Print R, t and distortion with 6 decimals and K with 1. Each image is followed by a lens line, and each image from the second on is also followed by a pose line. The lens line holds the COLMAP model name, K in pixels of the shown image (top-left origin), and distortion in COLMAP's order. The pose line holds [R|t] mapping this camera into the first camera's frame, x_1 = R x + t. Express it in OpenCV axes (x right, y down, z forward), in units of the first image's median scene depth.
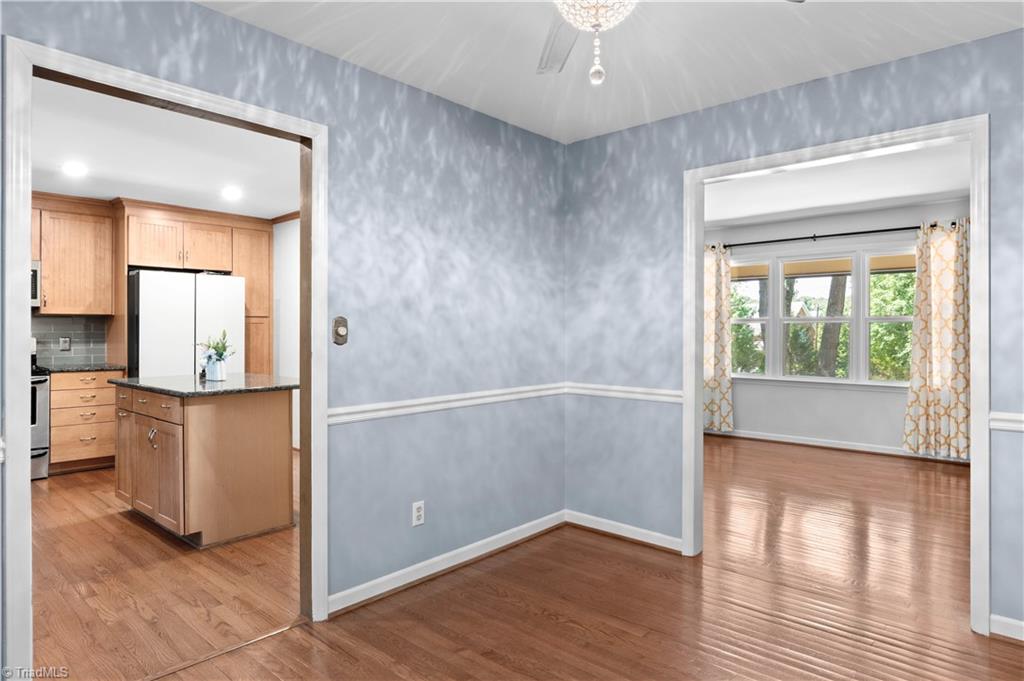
lens RADIAL K [[601.7, 0, 544.0], [0, 601.7, 341.0], [0, 0, 1]] dist [-0.015630, -0.000977]
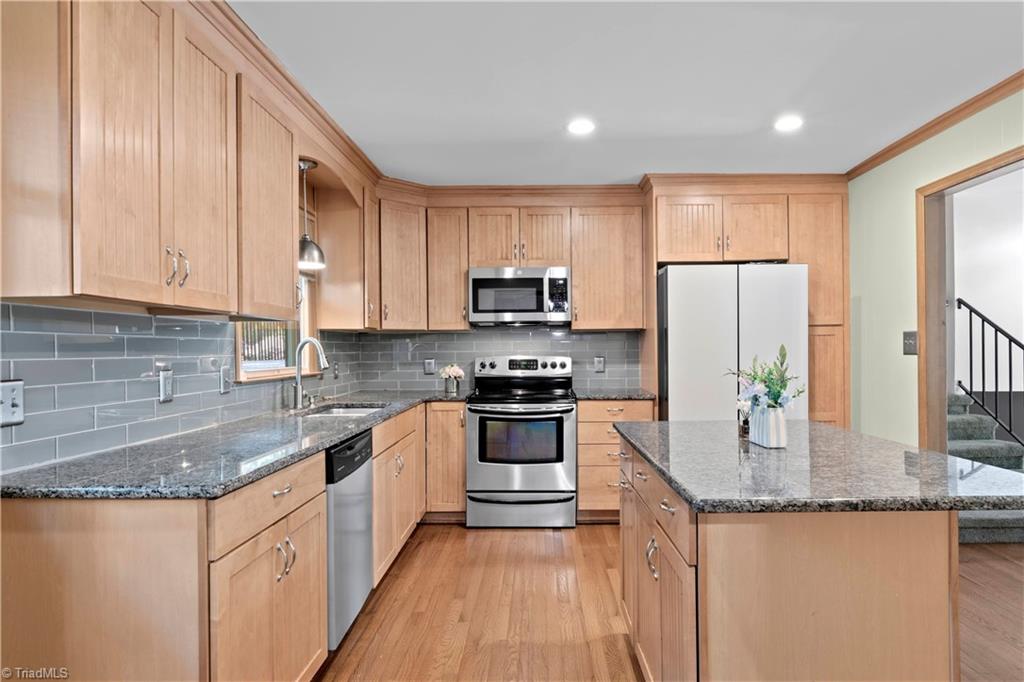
lens RADIAL K [[601.7, 0, 544.0], [0, 601.7, 341.5], [0, 0, 1]] dist [-0.015630, -0.000977]
pose [[0.654973, -0.017677, -0.755446, -0.211277], [-0.002809, 0.999662, -0.025827, -0.005905], [0.755647, 0.019038, 0.654702, 0.385605]]
